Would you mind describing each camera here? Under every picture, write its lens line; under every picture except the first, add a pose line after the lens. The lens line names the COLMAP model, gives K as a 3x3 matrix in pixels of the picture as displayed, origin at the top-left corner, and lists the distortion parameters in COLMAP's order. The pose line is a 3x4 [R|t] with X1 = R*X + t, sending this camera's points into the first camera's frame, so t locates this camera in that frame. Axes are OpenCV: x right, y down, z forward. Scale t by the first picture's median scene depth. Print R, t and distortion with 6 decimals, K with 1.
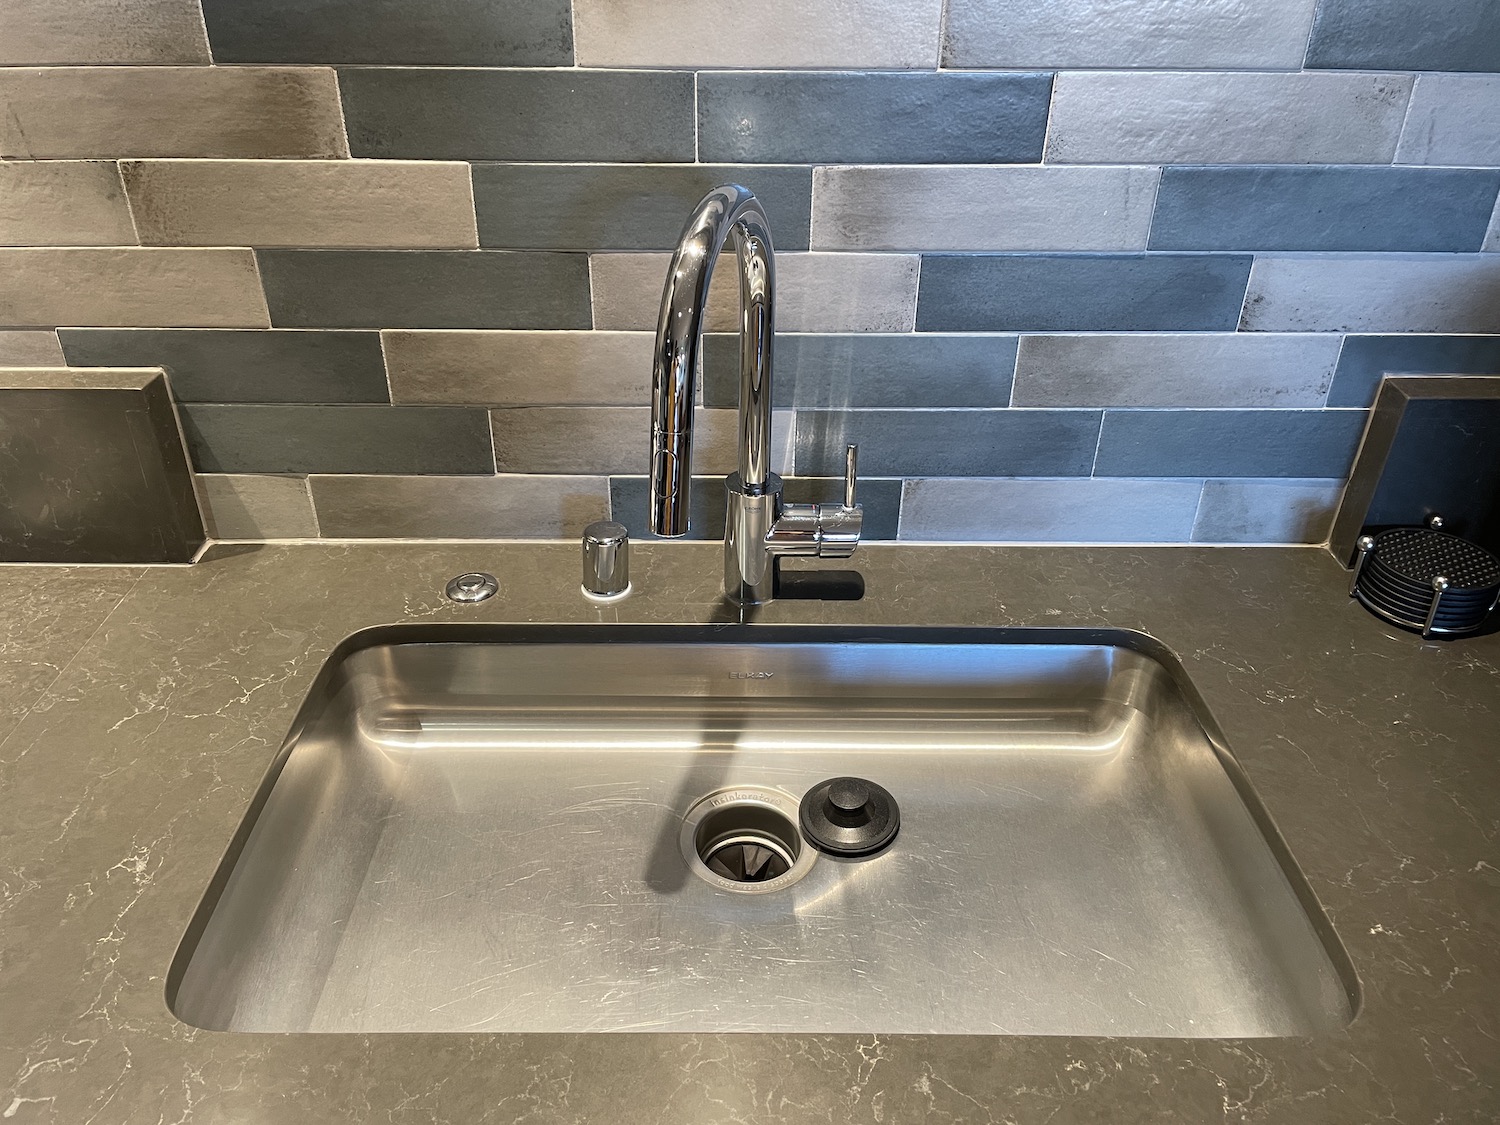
lens RADIAL K [[1129.7, 0, 731.4], [0, 1129.7, 566.3], [0, 0, 1]] dist [0.087948, -0.114550]
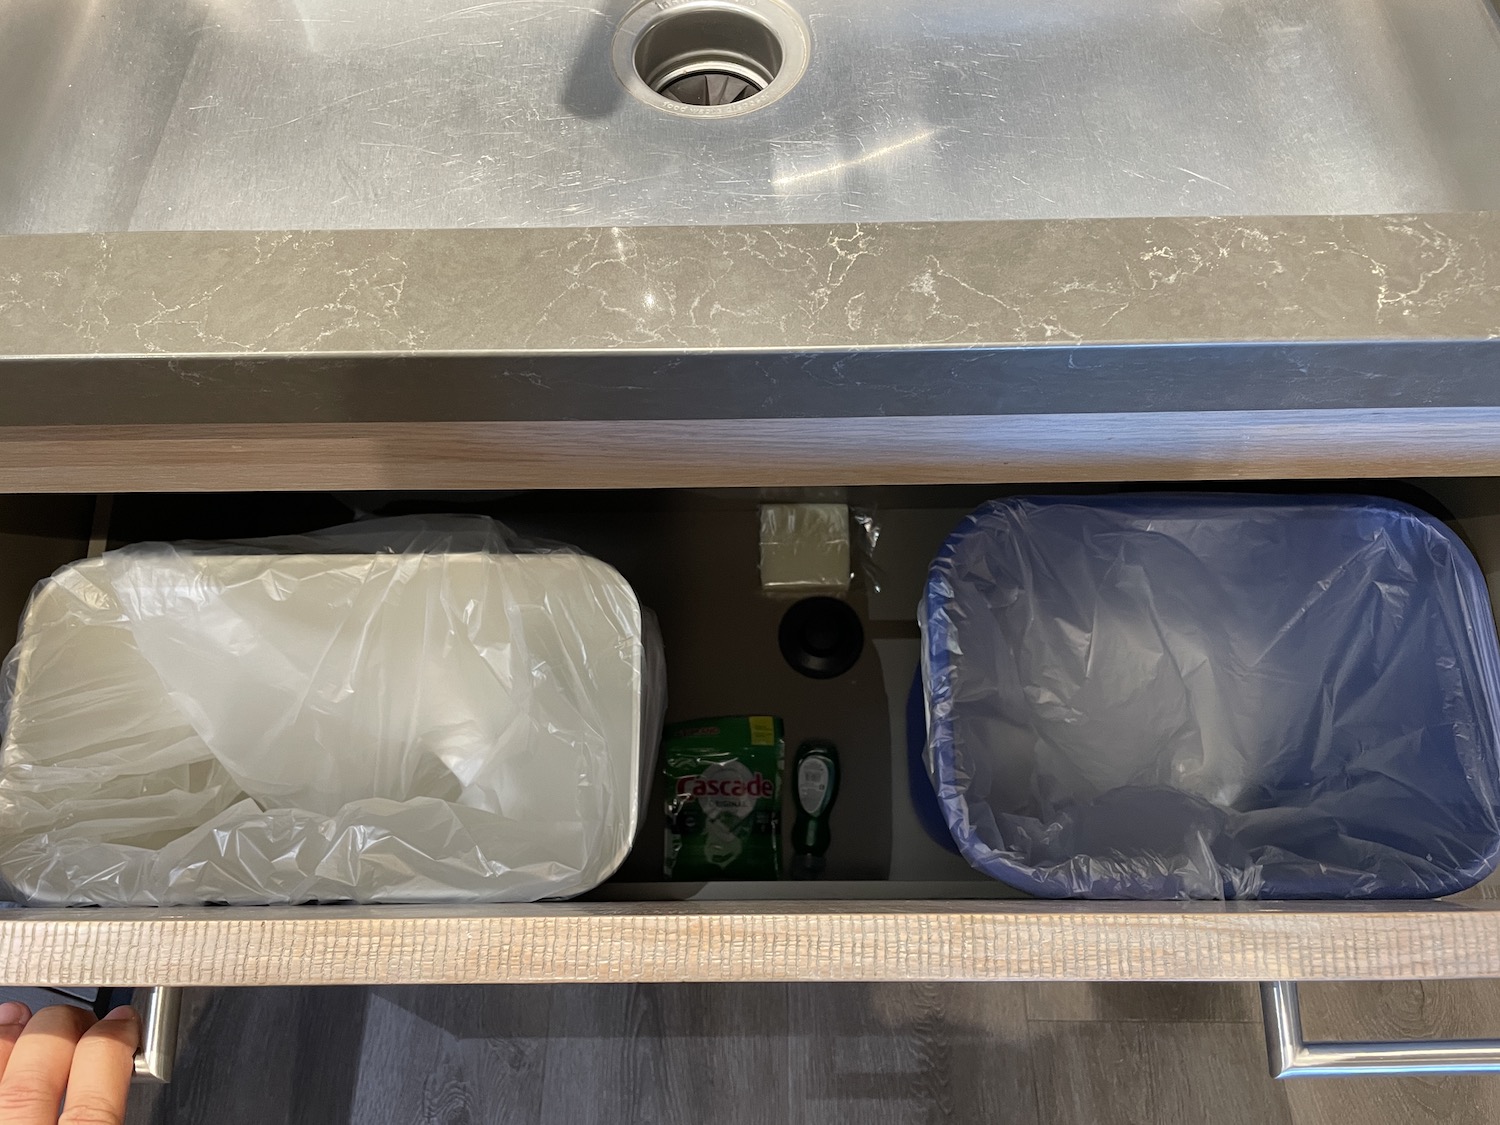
lens RADIAL K [[1129.7, 0, 731.4], [0, 1129.7, 566.3], [0, 0, 1]] dist [0.087948, -0.114550]
pose [[0.999400, -0.012893, -0.032145, 0.071672], [0.026762, 0.876626, 0.480428, 0.267158], [0.021985, -0.481000, 0.876445, 0.323782]]
